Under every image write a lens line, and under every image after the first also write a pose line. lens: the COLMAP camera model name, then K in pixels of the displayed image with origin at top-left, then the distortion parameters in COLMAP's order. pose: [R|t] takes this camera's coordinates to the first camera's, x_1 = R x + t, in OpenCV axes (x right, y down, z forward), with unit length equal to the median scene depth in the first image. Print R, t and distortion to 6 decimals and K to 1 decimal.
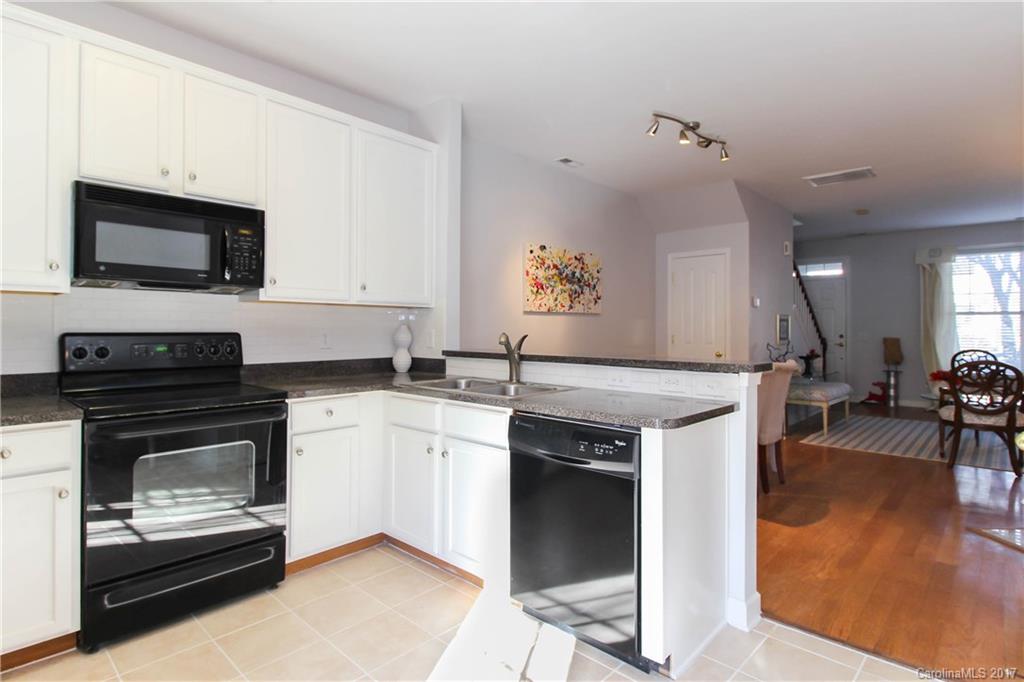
lens RADIAL K [[516.1, 0, 504.9], [0, 516.1, 323.0], [0, 0, 1]] dist [0.000862, -0.000721]
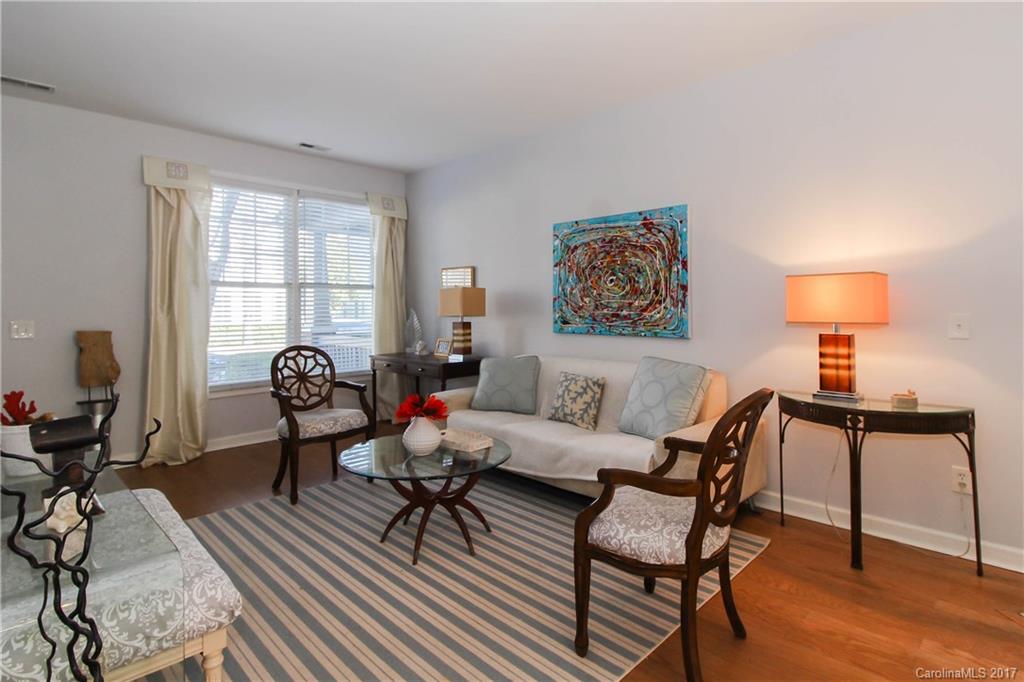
lens RADIAL K [[524.4, 0, 512.6], [0, 524.4, 301.0], [0, 0, 1]] dist [0.000765, -0.000145]
pose [[0.010081, 0.006048, 0.999931, 0.426821], [-0.003729, 0.999975, -0.006011, 0.005494], [-0.999942, -0.003668, 0.010103, 0.960212]]
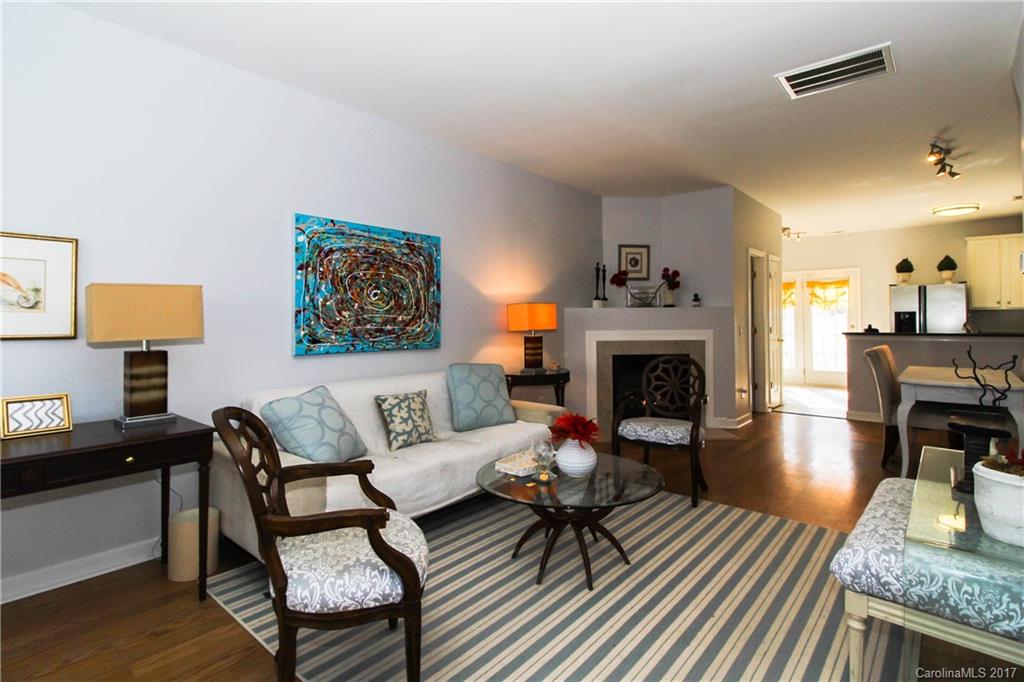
lens RADIAL K [[496.7, 0, 510.1], [0, 496.7, 312.4], [0, 0, 1]] dist [0.001090, -0.000213]
pose [[-0.997892, 0.001805, -0.064875, 1.071790], [0.003614, 0.999608, -0.027781, 0.016136], [0.064799, -0.027957, -0.997507, 1.547233]]
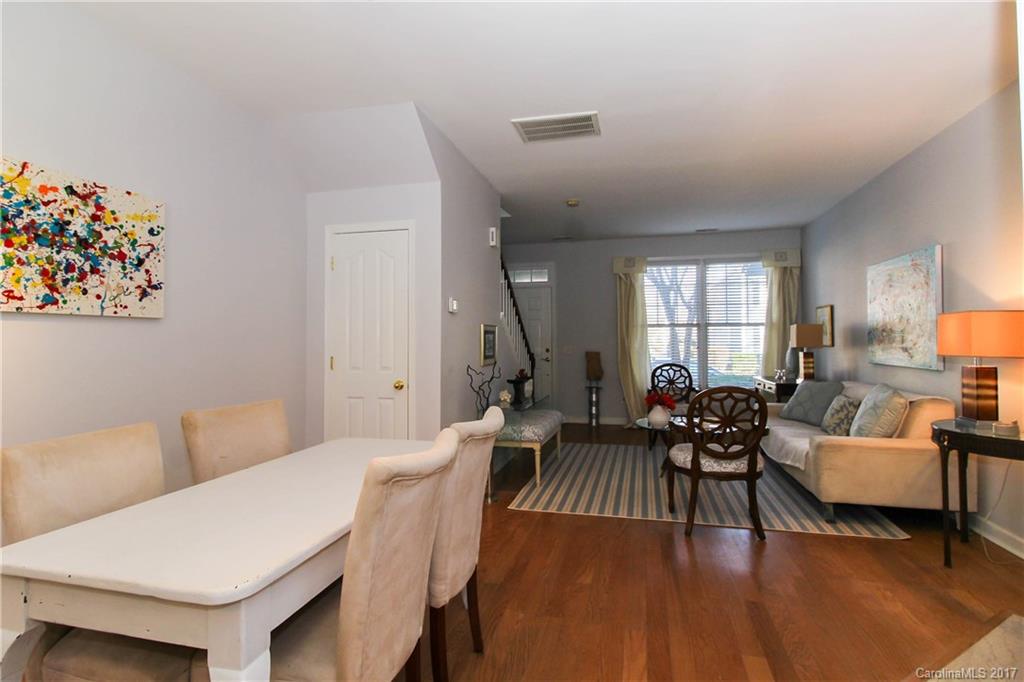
lens RADIAL K [[516.1, 0, 504.9], [0, 516.1, 323.0], [0, 0, 1]] dist [0.000862, -0.000721]
pose [[0.869695, 0.009905, 0.493491, 0.238754], [0.002059, 0.999717, -0.023694, -0.001127], [-0.493586, 0.021623, 0.869428, 0.423736]]
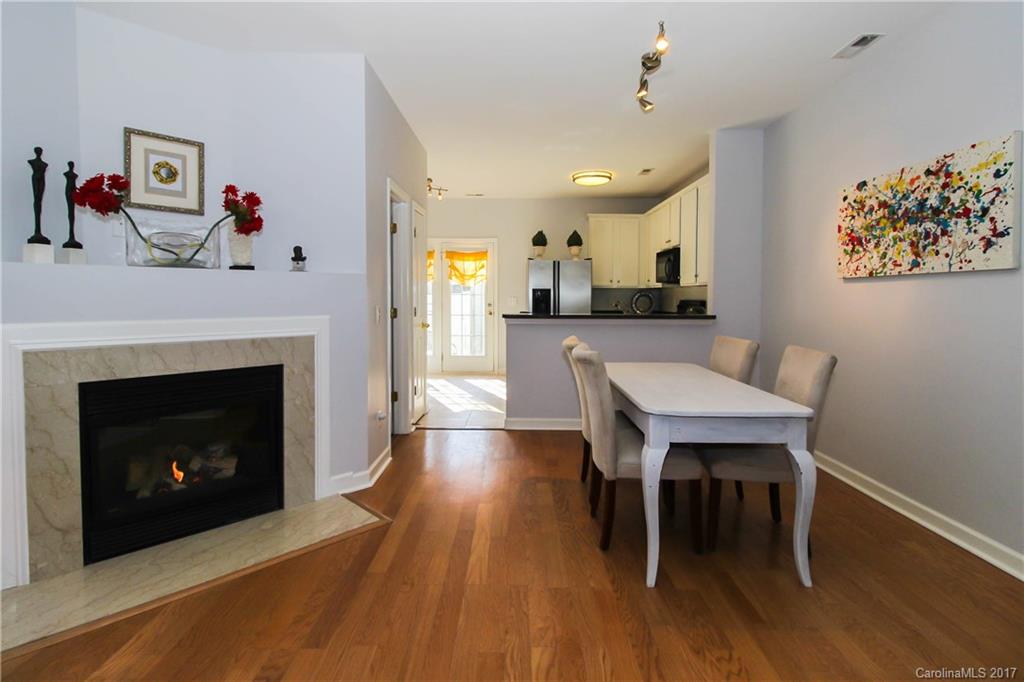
lens RADIAL K [[516.1, 0, 504.9], [0, 516.1, 323.0], [0, 0, 1]] dist [0.000862, -0.000721]
pose [[-0.726836, 0.030512, -0.686133, 0.823015], [0.000987, 0.999058, 0.043382, 0.008470], [0.686810, 0.030854, -0.726182, 1.070492]]
